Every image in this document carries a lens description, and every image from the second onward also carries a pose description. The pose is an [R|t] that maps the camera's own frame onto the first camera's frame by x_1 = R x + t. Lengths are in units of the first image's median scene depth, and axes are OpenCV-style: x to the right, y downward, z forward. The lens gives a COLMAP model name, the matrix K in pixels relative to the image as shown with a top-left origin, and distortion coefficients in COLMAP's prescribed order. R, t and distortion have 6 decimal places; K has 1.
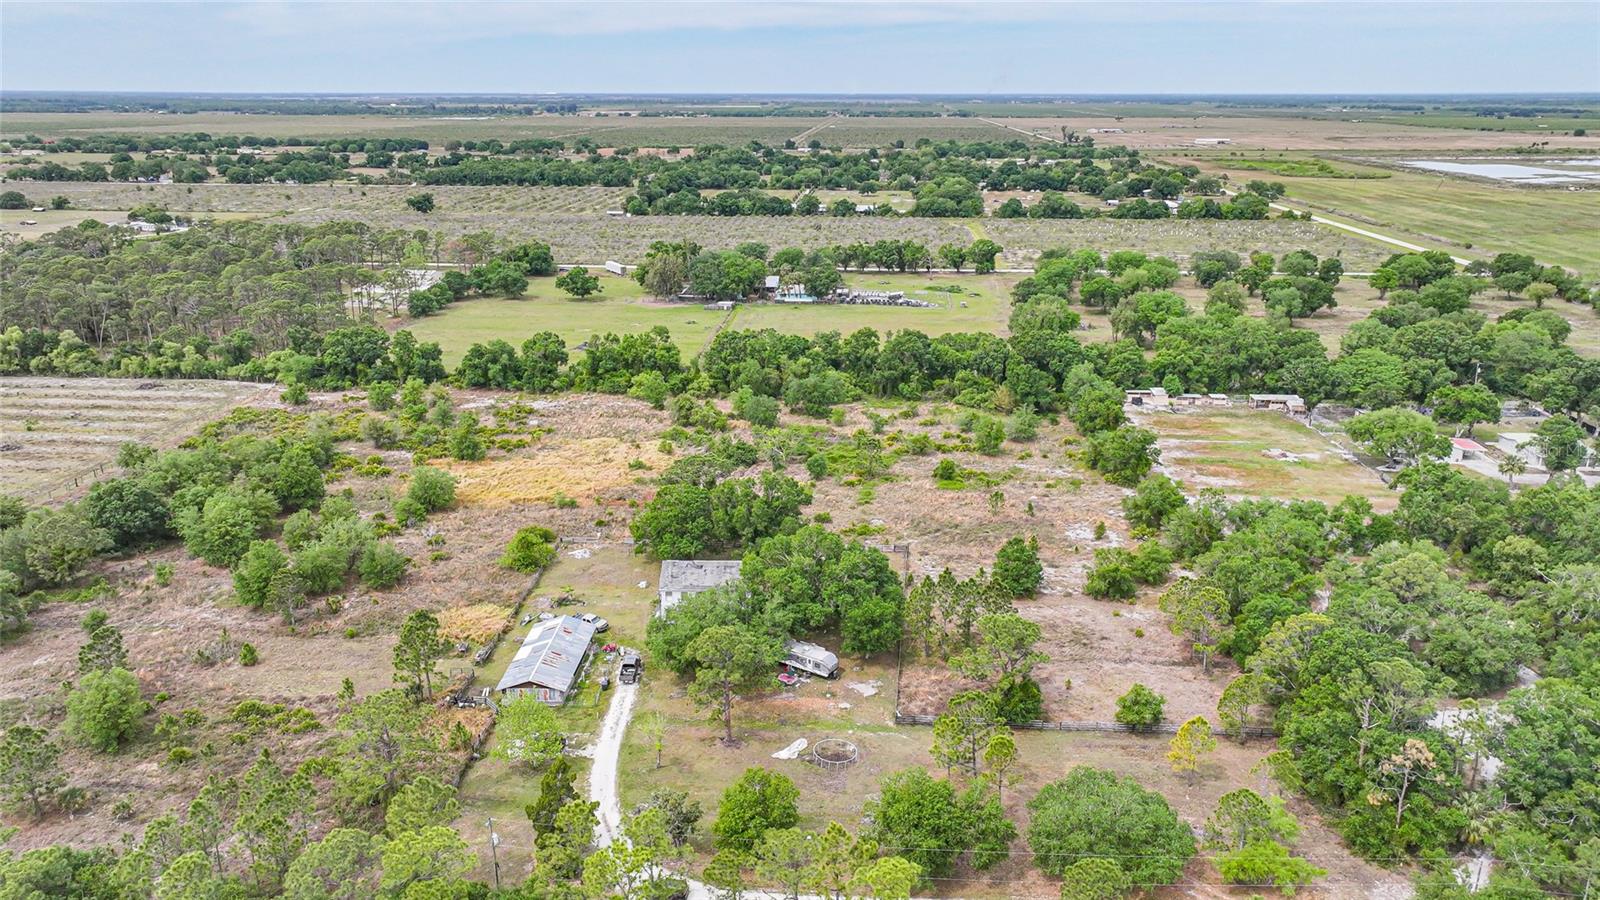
lens RADIAL K [[1118.9, 0, 806.7], [0, 1118.9, 448.1], [0, 0, 1]] dist [0.003513, 0.009572]
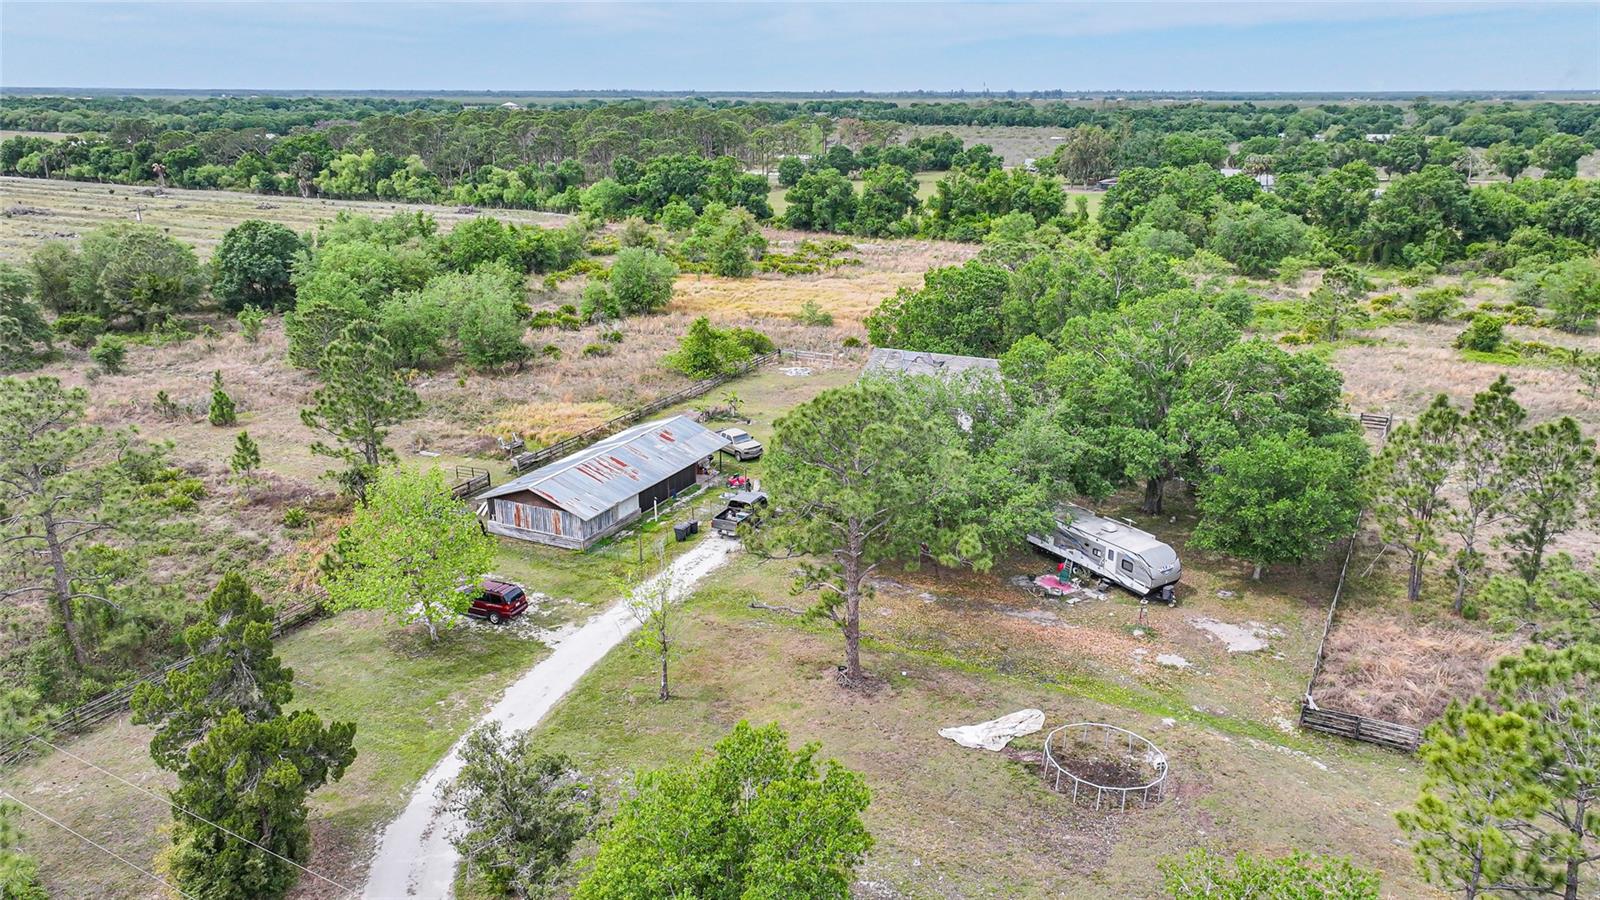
lens RADIAL K [[1118.9, 0, 808.7], [0, 1118.9, 451.1], [0, 0, 1]] dist [0.003513, 0.009572]
pose [[0.916548, 0.122841, -0.380591, 0.029285], [-0.121978, 0.992179, 0.026491, 0.080334], [0.380869, 0.022143, 0.924364, 0.287798]]
